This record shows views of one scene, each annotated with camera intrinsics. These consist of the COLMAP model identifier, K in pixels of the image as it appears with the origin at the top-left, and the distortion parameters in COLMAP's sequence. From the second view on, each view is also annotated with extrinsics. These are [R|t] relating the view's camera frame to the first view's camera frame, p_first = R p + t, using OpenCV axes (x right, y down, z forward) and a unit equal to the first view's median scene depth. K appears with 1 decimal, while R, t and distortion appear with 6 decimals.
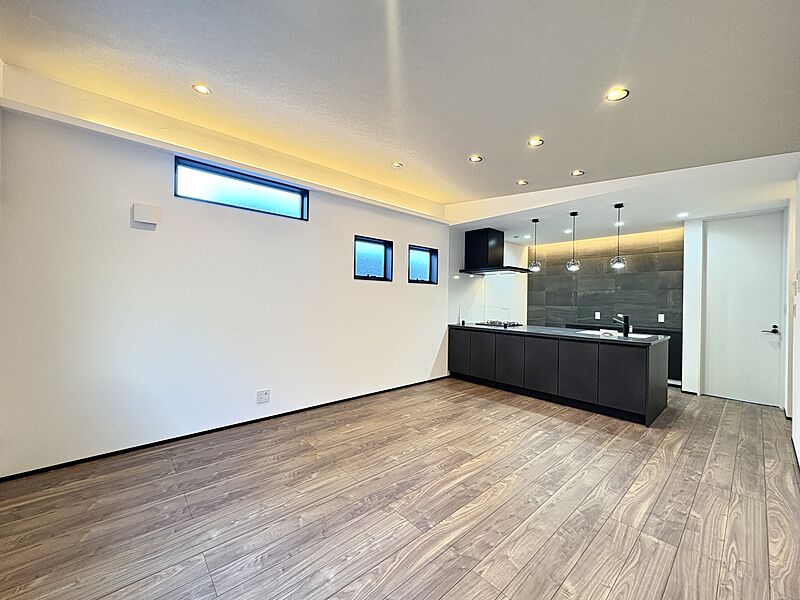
lens RADIAL K [[317.6, 0, 400.0], [0, 317.6, 300.0], [0, 0, 1]] dist [-0.001458, -0.000086]
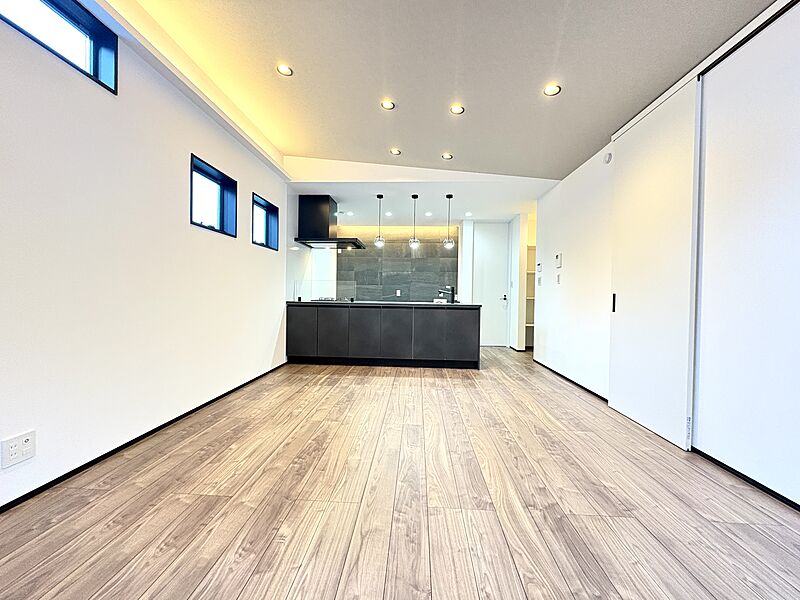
lens RADIAL K [[317.6, 0, 400.0], [0, 317.6, 300.0], [0, 0, 1]] dist [-0.001458, -0.000086]
pose [[0.705227, -0.014966, 0.708823, -0.303791], [-0.004273, 0.999669, 0.025358, 0.068620], [-0.708968, -0.020912, 0.704930, 0.263136]]
